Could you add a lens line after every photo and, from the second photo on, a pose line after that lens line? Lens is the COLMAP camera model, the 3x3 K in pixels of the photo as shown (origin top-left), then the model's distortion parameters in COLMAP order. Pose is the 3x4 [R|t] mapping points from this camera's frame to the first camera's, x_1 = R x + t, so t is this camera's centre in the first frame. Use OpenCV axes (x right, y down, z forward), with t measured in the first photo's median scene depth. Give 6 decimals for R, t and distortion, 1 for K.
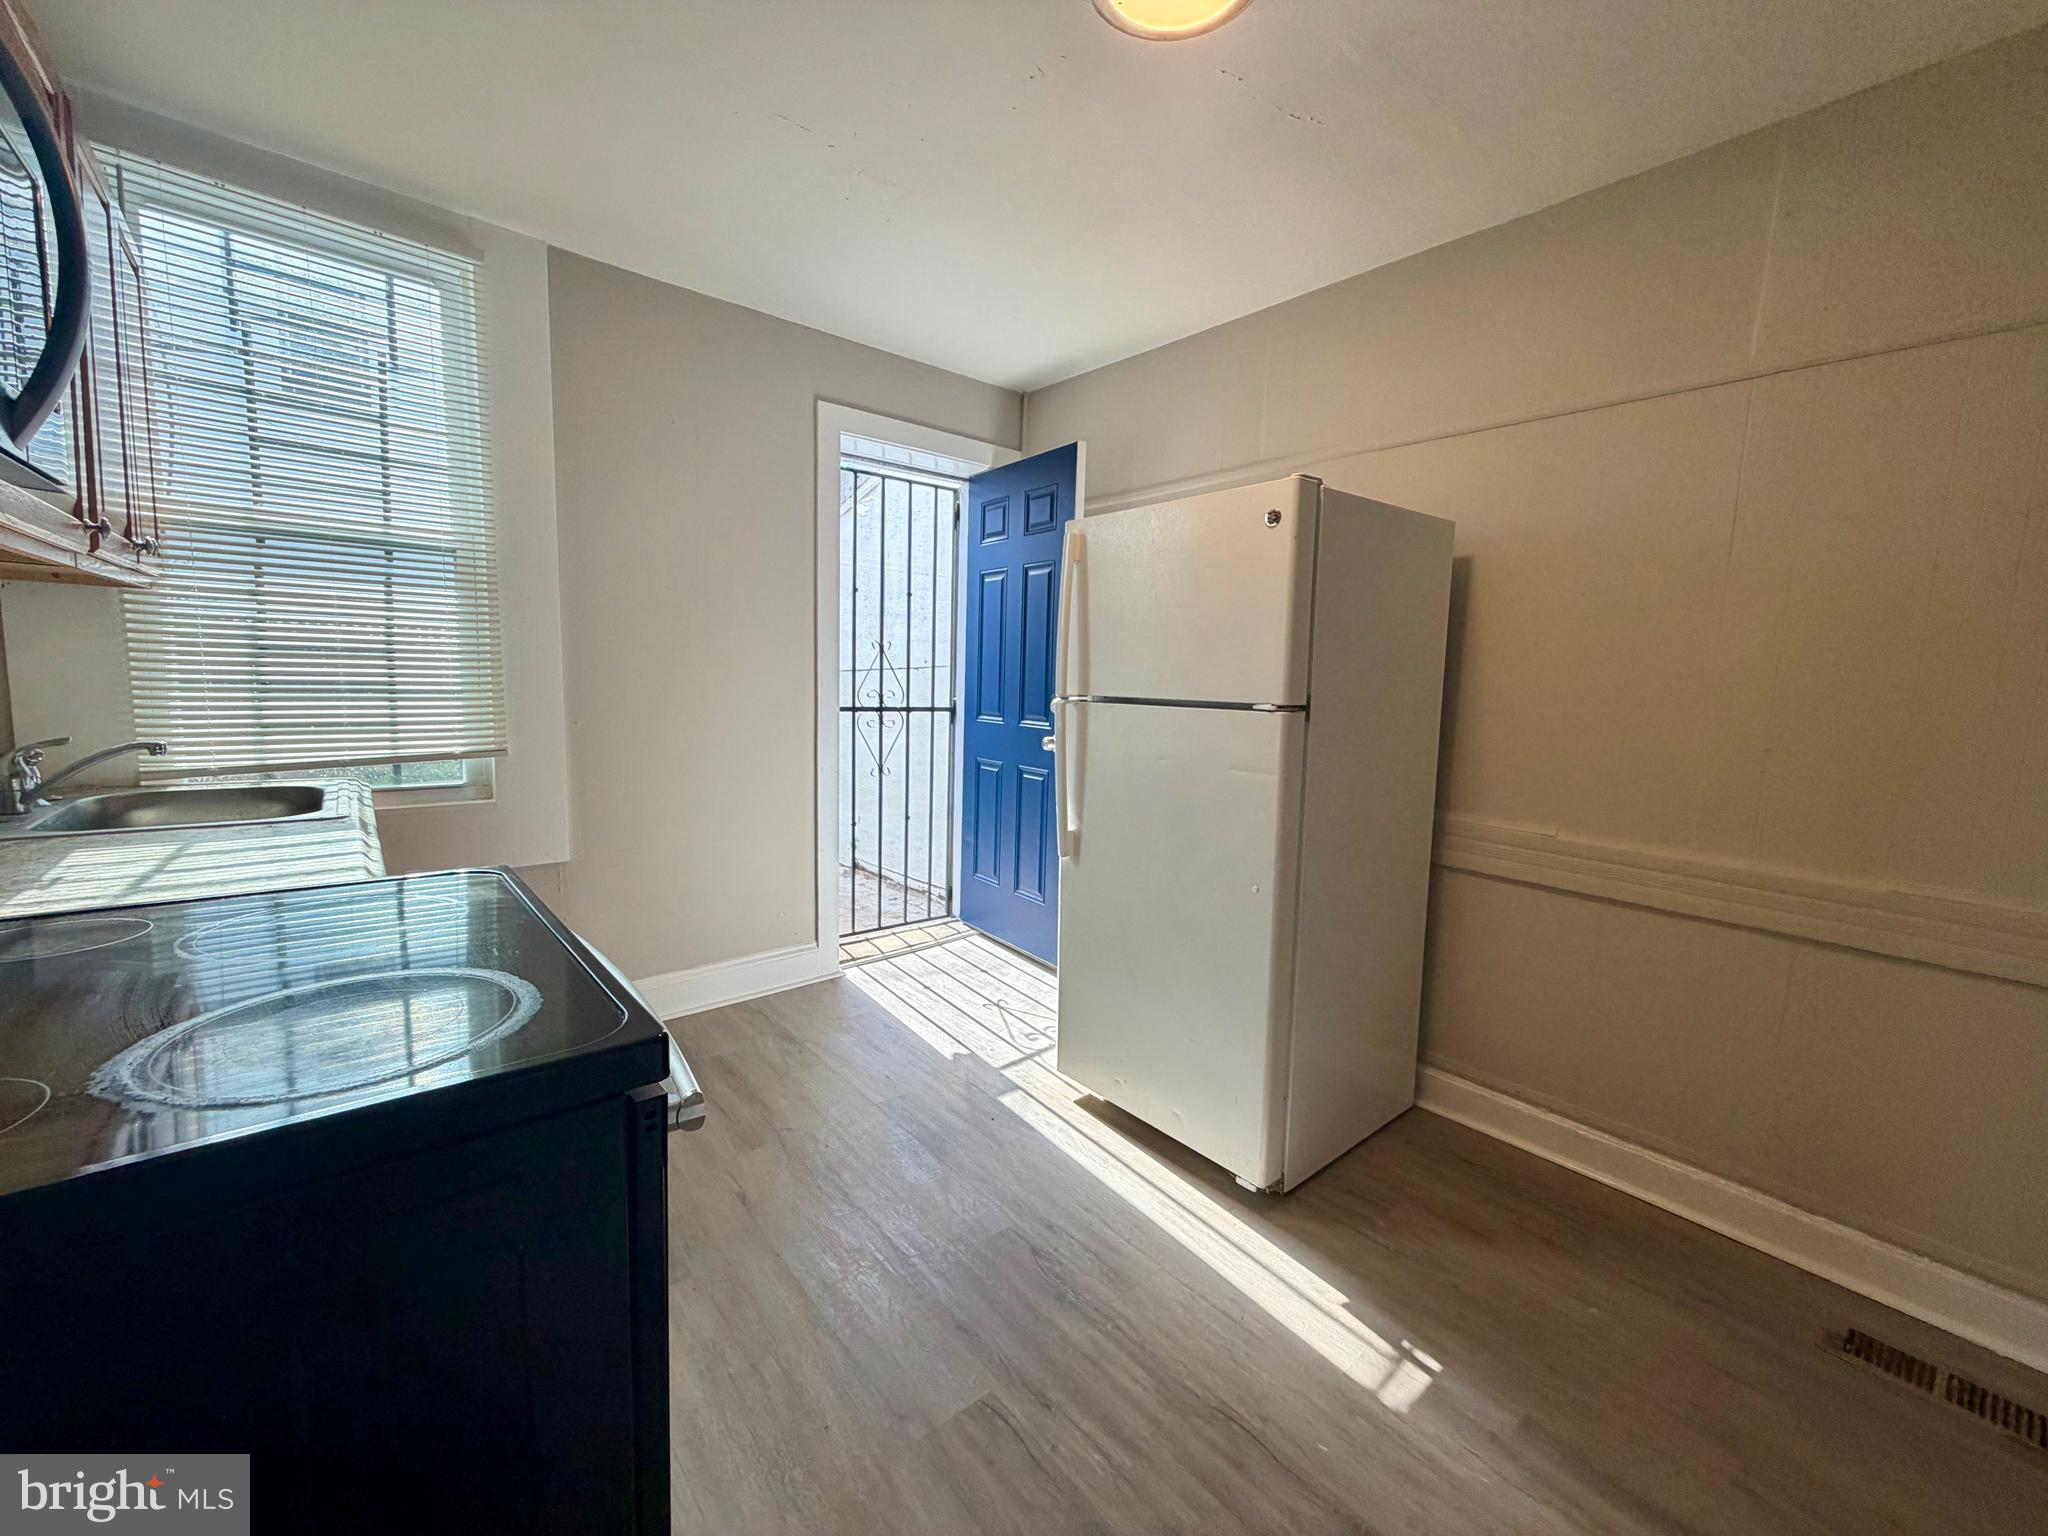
lens RADIAL K [[815.2, 0, 1017.4], [0, 815.2, 762.8], [0, 0, 1]] dist [0.001368, -0.000089]
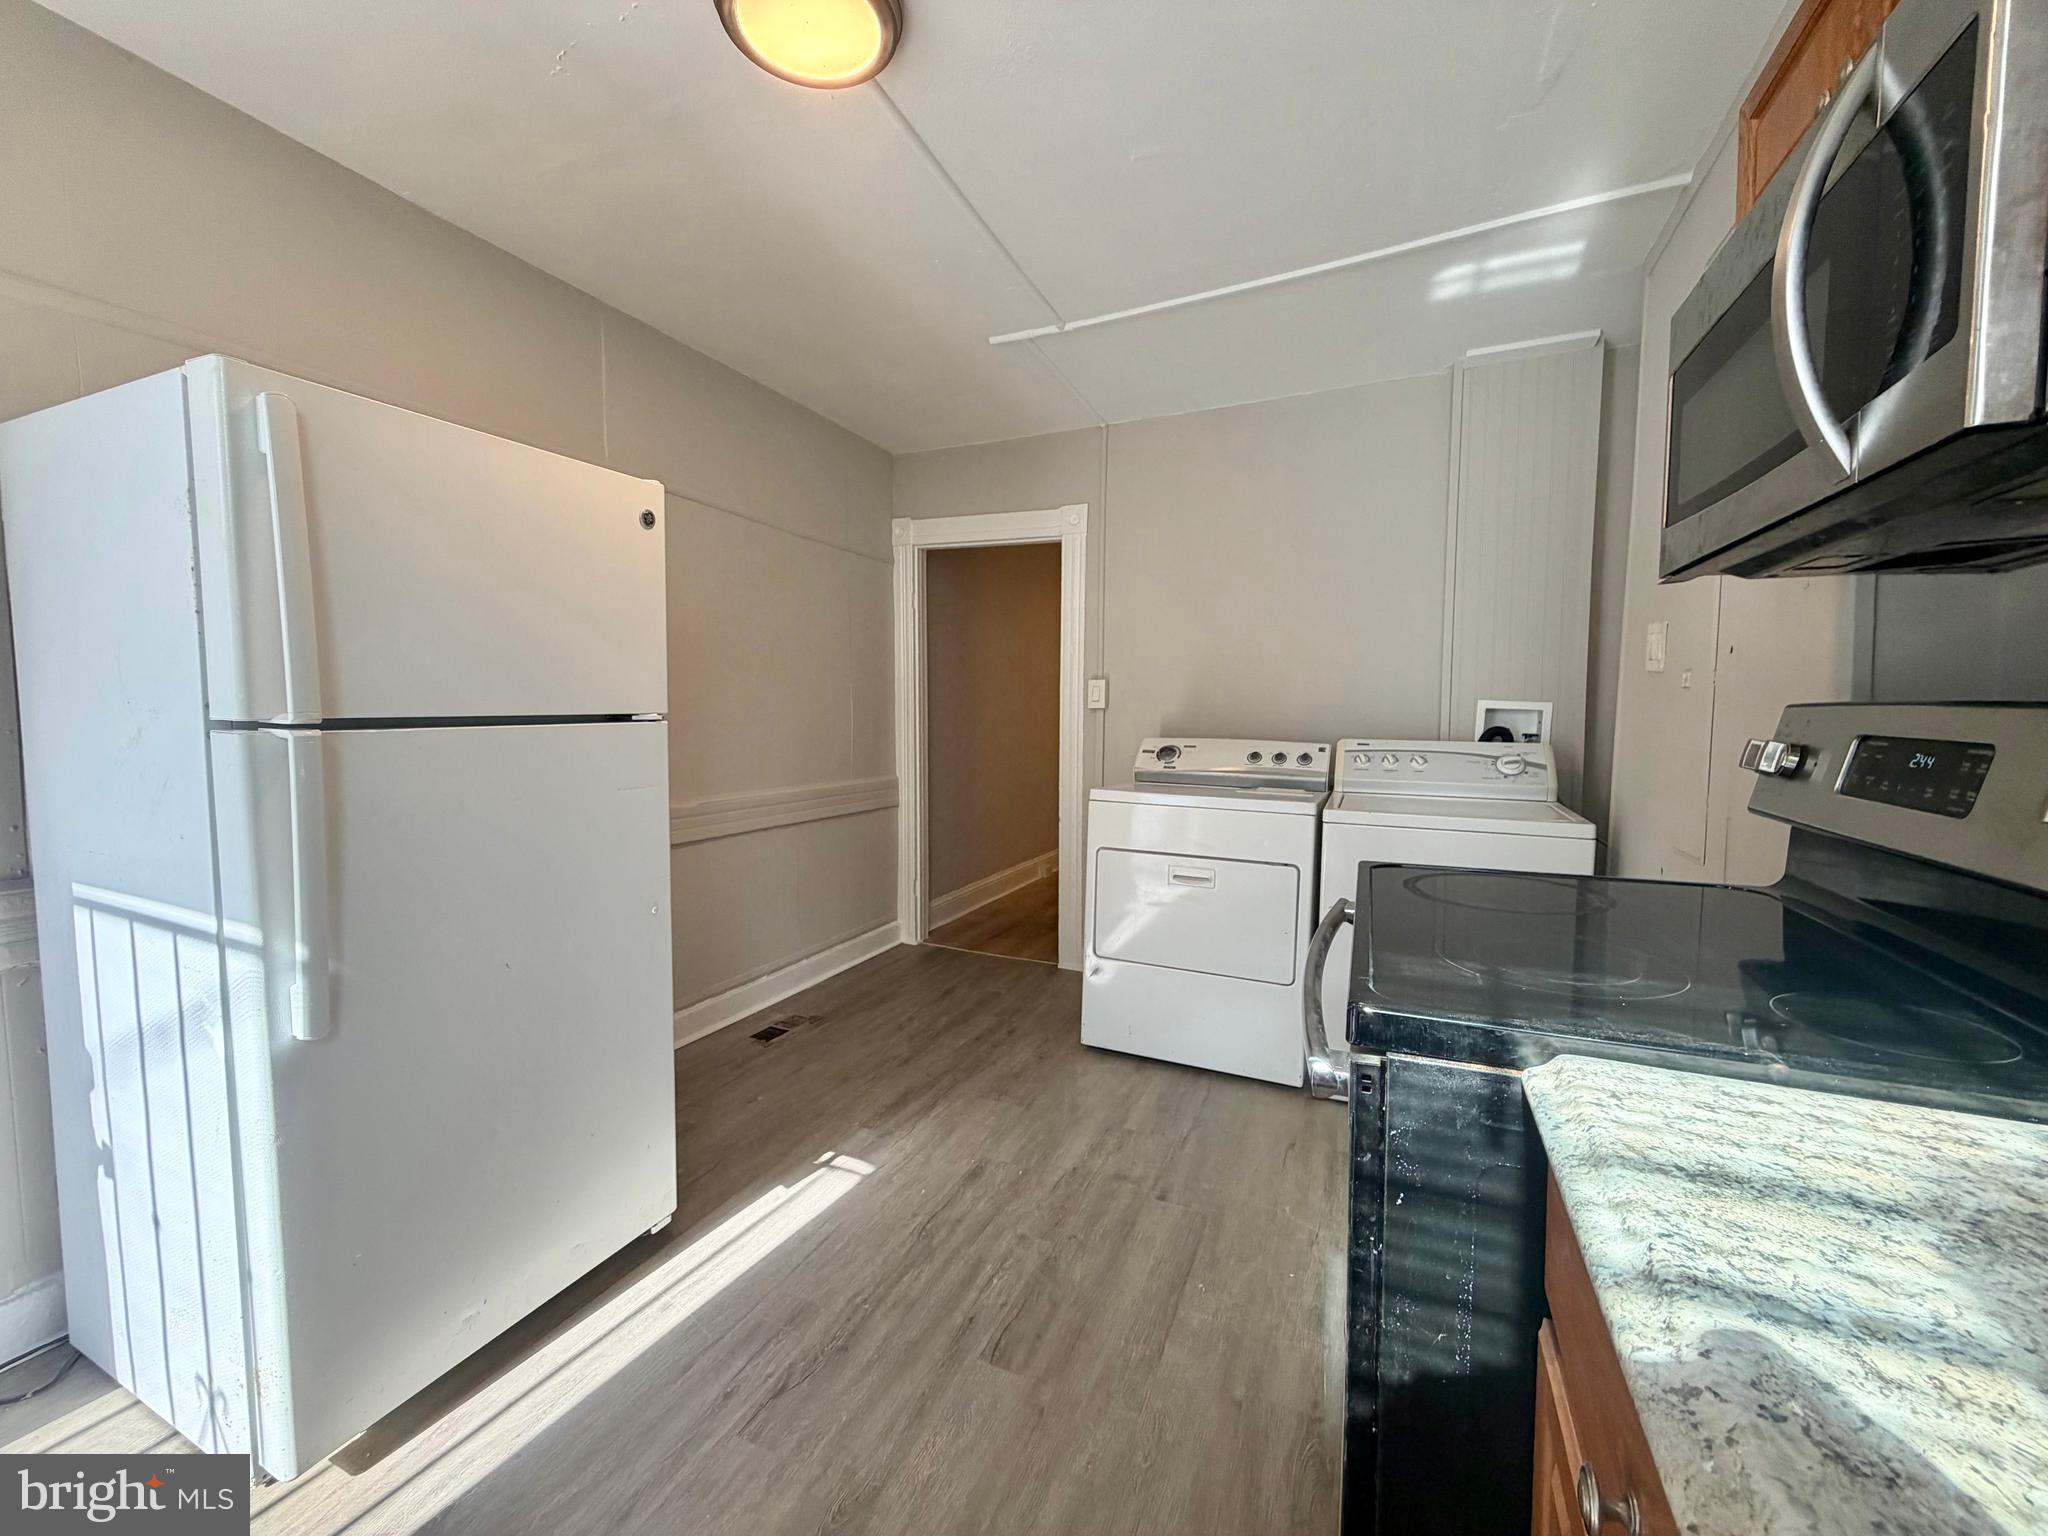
lens RADIAL K [[815.2, 0, 1017.4], [0, 815.2, 762.8], [0, 0, 1]] dist [0.001368, -0.000089]
pose [[-0.445638, -0.092622, 0.890409, -0.609938], [0.079149, 0.986662, 0.142248, -0.096249], [-0.891708, 0.133866, -0.432363, 0.857431]]
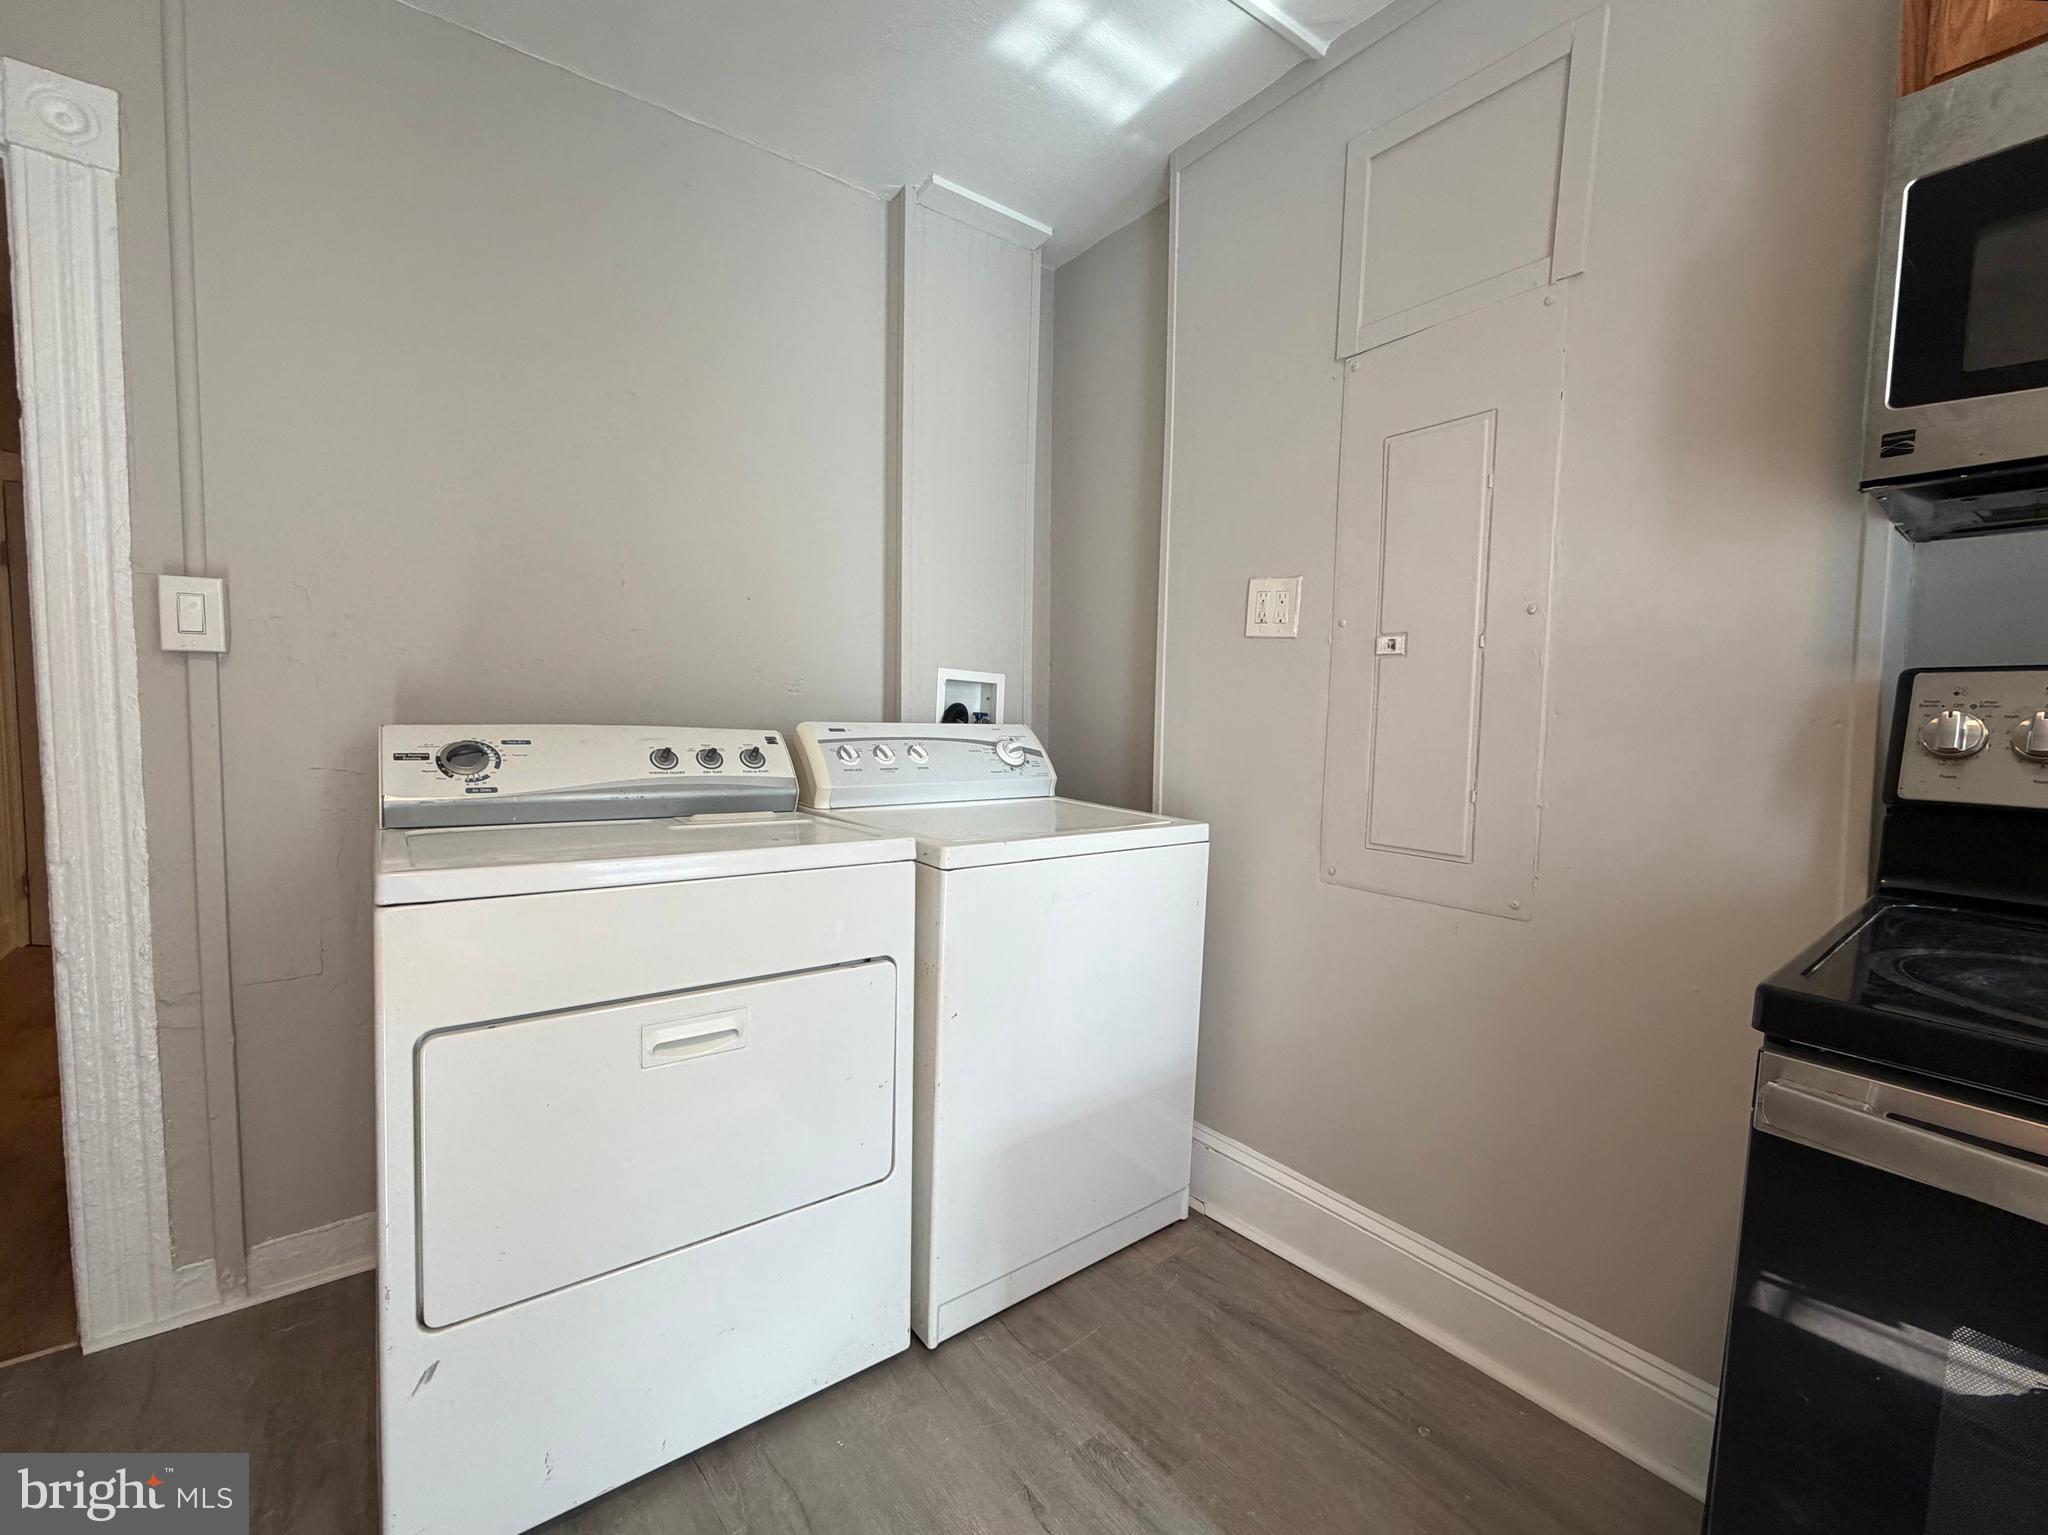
lens RADIAL K [[853.2, 0, 1021.5], [0, 853.2, 762.5], [0, 0, 1]] dist [0.000744, -0.000234]
pose [[-0.998060, -0.055619, 0.027974, 0.138959], [-0.049829, 0.983014, 0.176637, -0.021143], [-0.037323, 0.174900, -0.983878, 0.631401]]
